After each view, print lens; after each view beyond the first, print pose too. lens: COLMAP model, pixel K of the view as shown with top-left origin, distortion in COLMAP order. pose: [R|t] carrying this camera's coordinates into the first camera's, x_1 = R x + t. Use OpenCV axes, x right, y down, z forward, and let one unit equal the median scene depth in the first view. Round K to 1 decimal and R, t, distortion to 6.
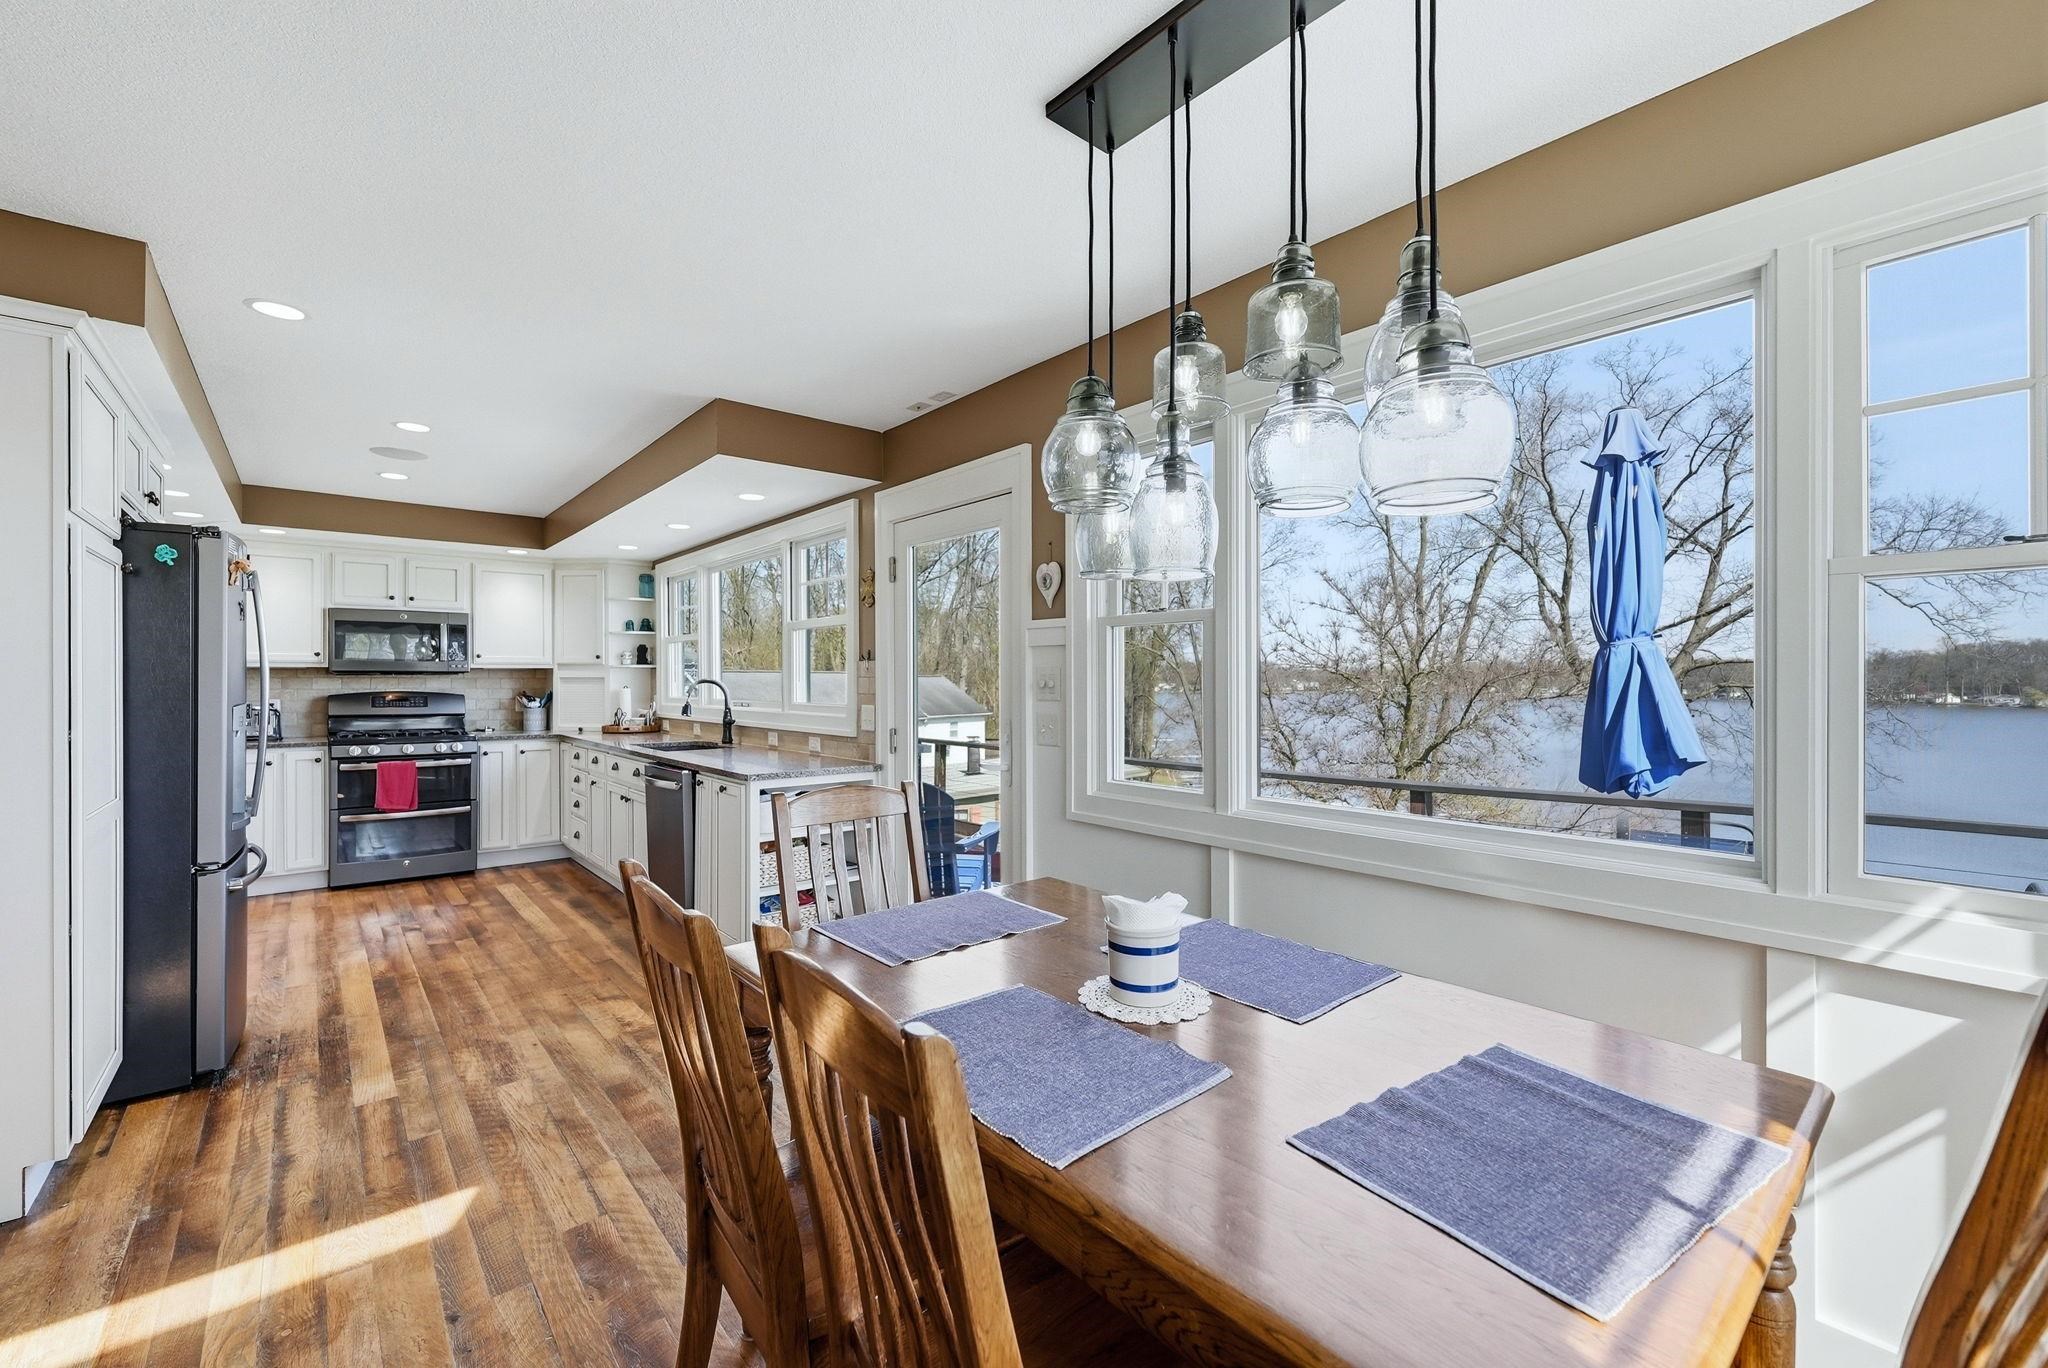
lens RADIAL K [[842.4, 0, 1022.7], [0, 842.4, 678.7], [0, 0, 1]] dist [0.000411, -0.000122]
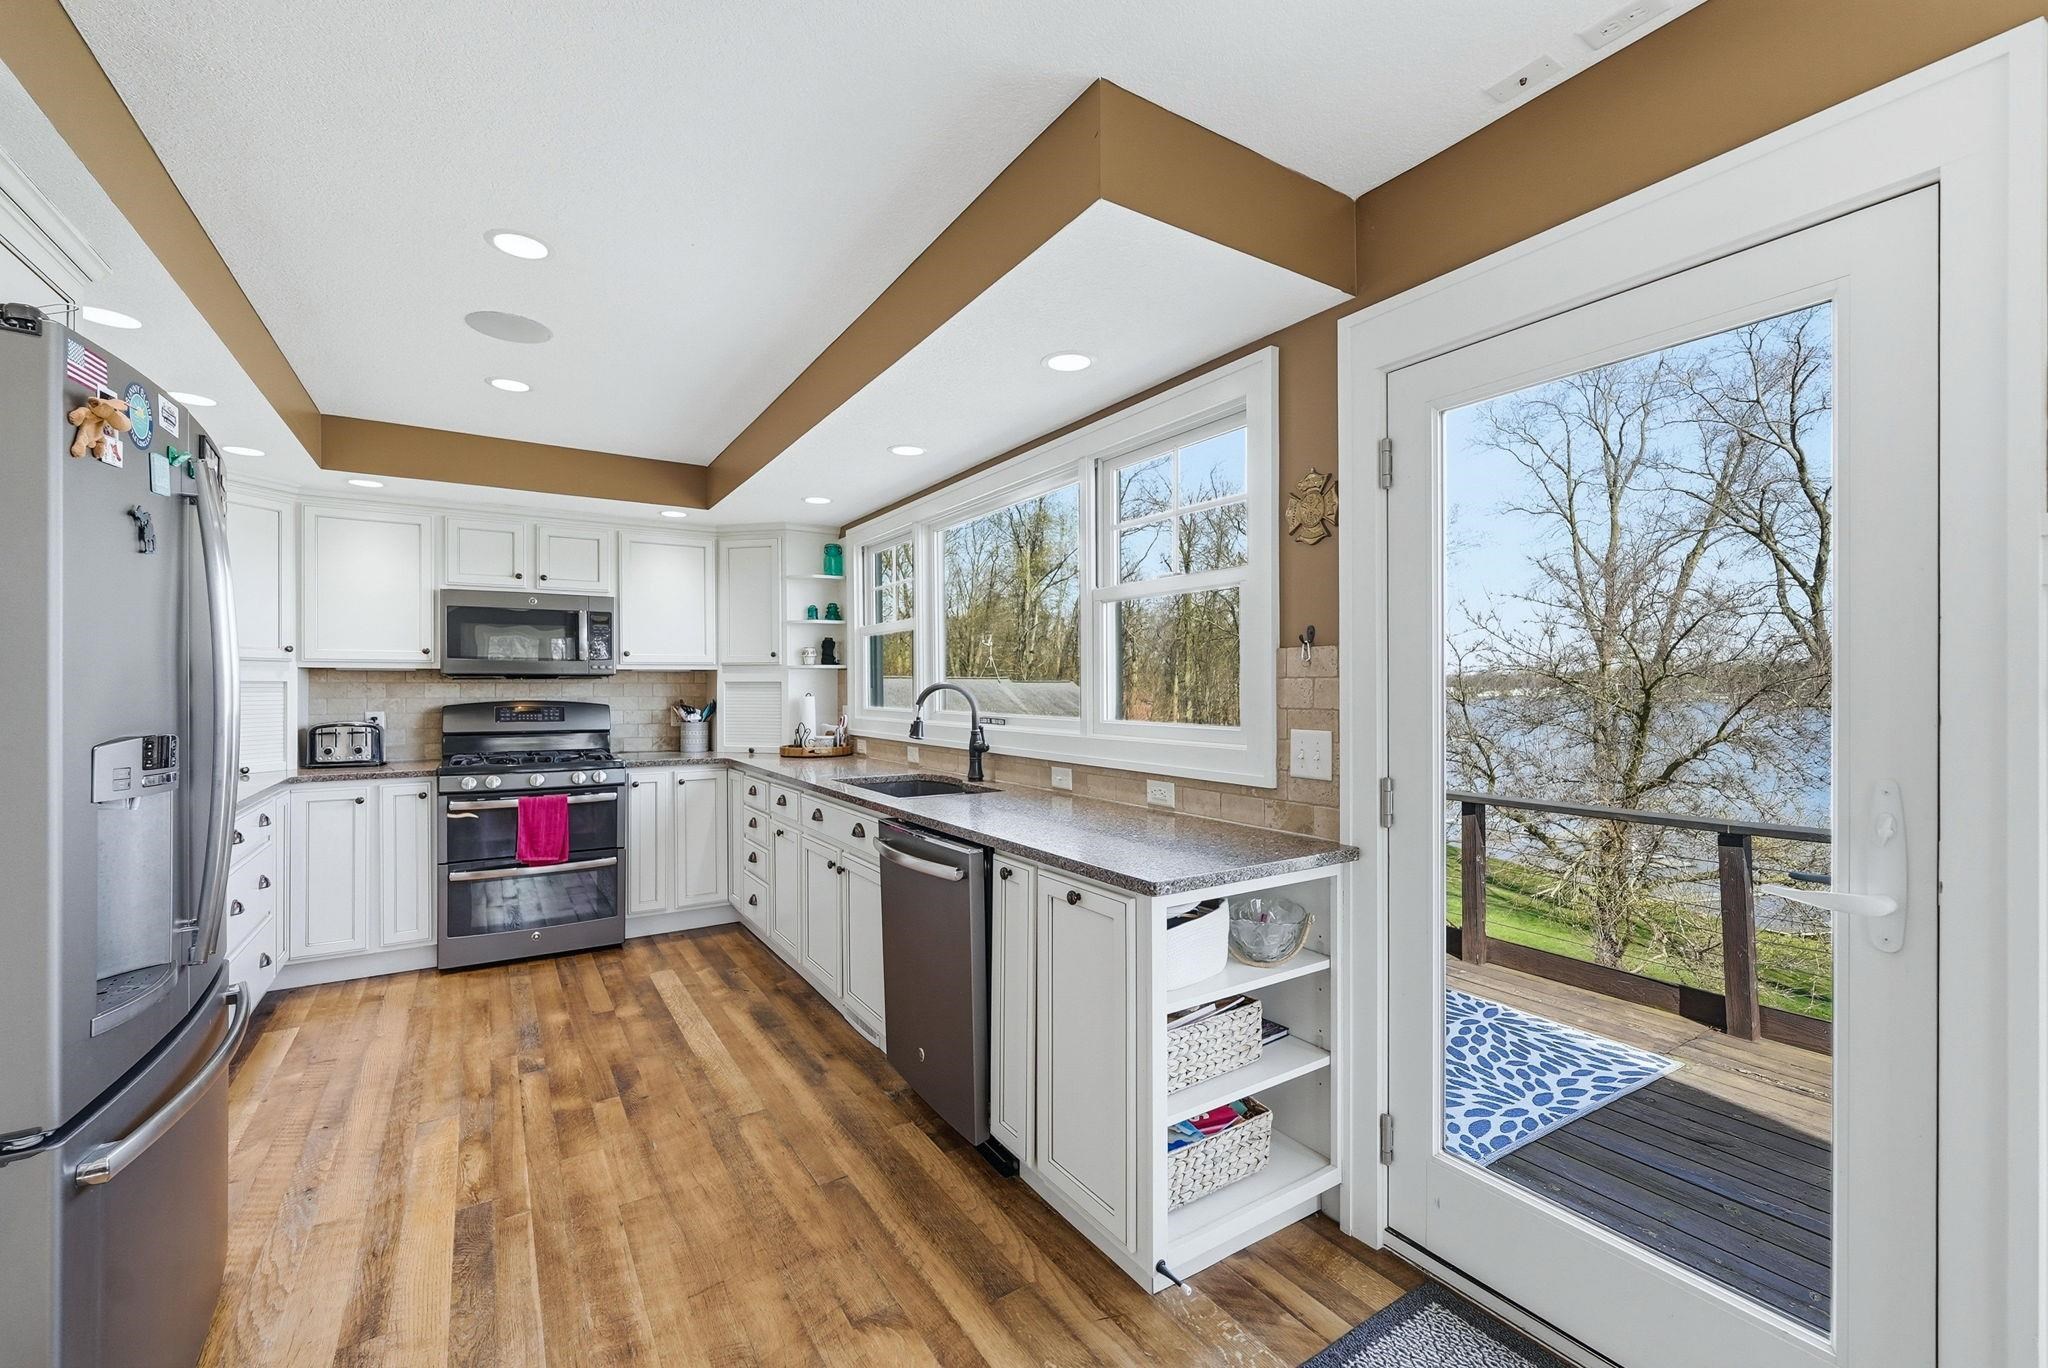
lens RADIAL K [[837.4, 0, 1017.5], [0, 837.4, 685.7], [0, 0, 1]] dist [0.000255, 0.000089]
pose [[0.990794, -0.002160, -0.135360, -0.208548], [0.002352, 0.999996, 0.001260, 0.001567], [0.135357, -0.001567, 0.990796, 0.322193]]
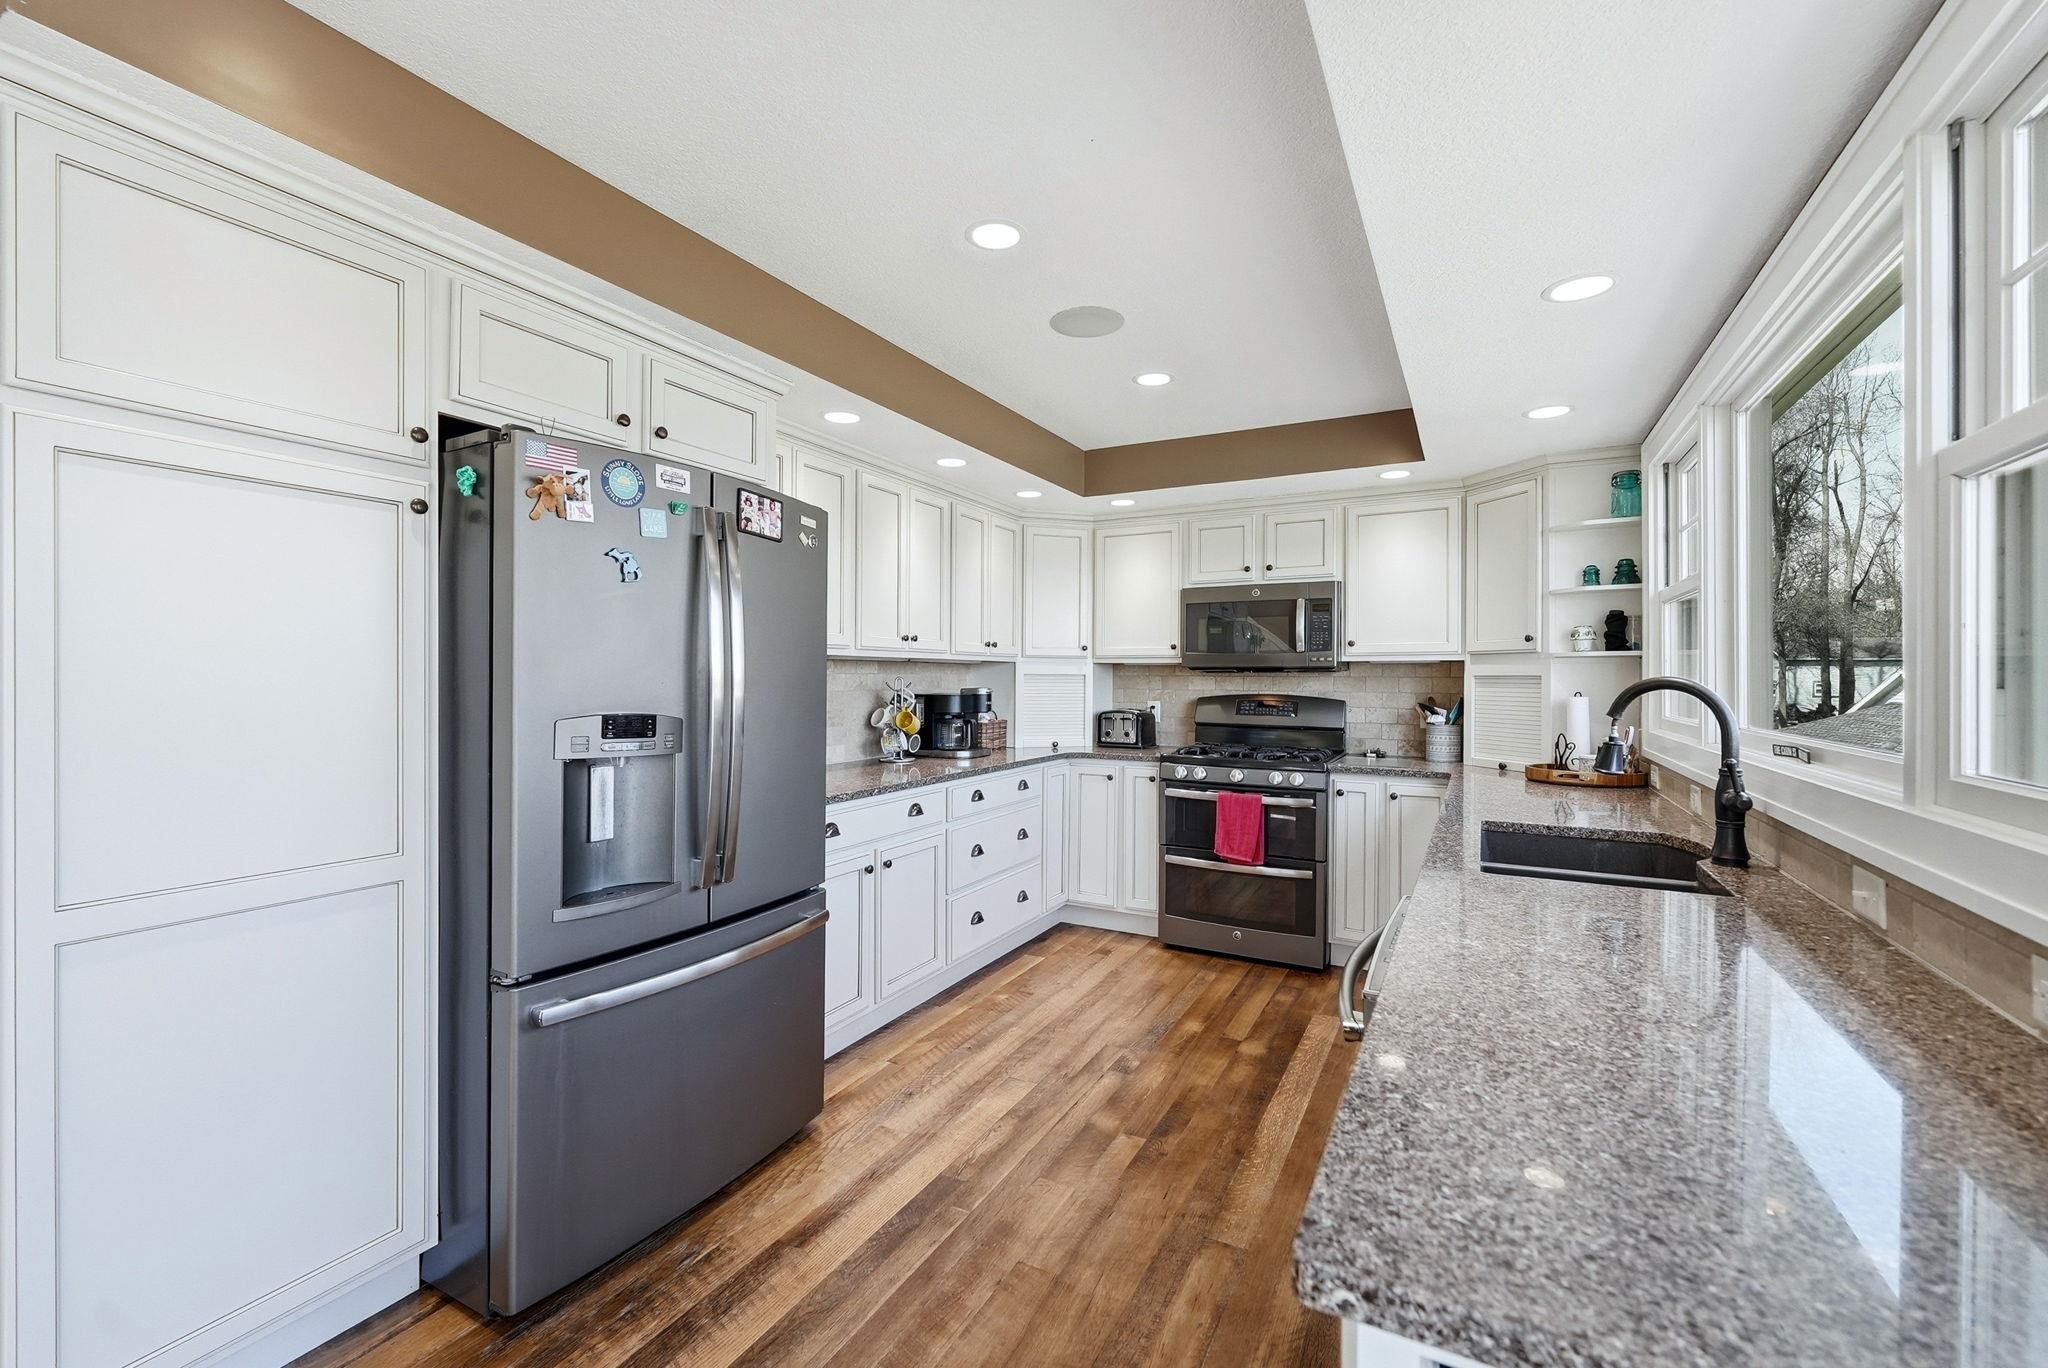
lens RADIAL K [[850.5, 0, 1028.2], [0, 850.5, 678.9], [0, 0, 1]] dist [0.001075, 0.000046]
pose [[0.365761, 0.002749, -0.930705, -0.118540], [-0.003029, 0.999994, 0.001763, 0.000649], [0.930704, 0.002175, 0.365767, 0.547680]]
